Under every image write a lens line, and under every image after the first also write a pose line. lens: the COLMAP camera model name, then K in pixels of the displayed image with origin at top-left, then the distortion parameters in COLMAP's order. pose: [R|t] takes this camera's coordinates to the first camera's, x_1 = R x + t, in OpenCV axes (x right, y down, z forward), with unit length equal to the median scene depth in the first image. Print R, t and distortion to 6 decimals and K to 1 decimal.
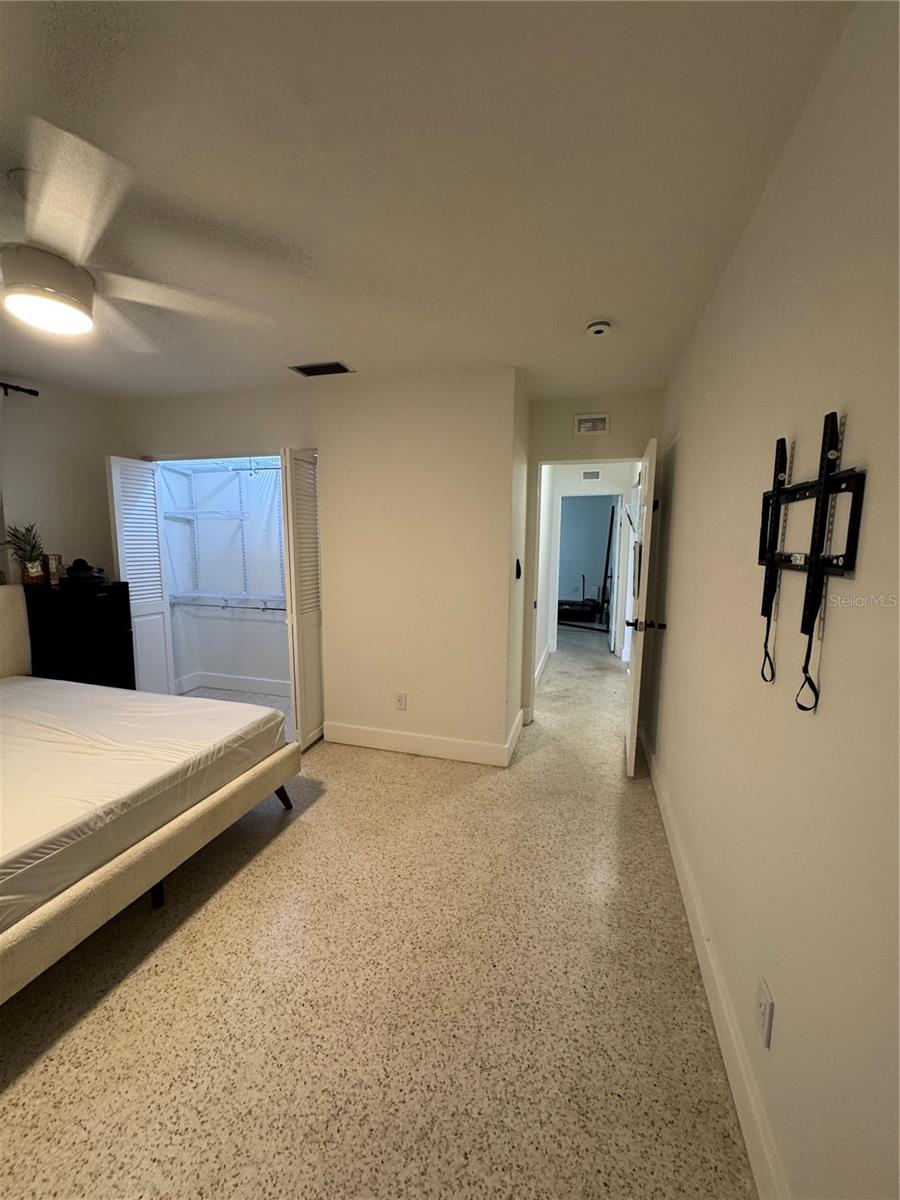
lens RADIAL K [[480.3, 0, 452.1], [0, 480.3, 600.2], [0, 0, 1]] dist [-0.000501, 0.000232]
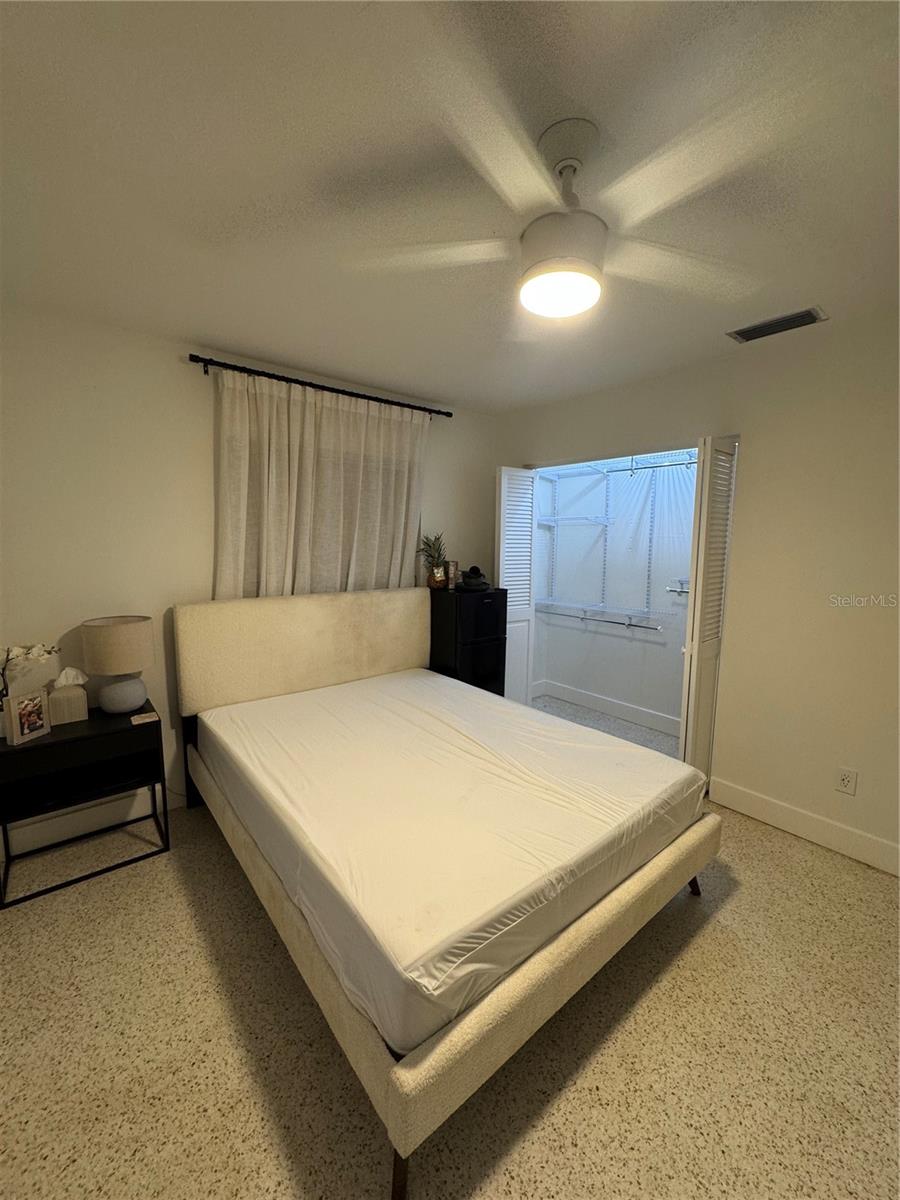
lens RADIAL K [[482.3, 0, 450.0], [0, 482.3, 600.0], [0, 0, 1]] dist [-0.000382, 0.000382]
pose [[0.829065, 0.069741, -0.554787, -0.205081], [-0.072801, 0.997209, 0.016565, -0.022925], [0.554393, 0.026656, 0.831828, 0.081638]]
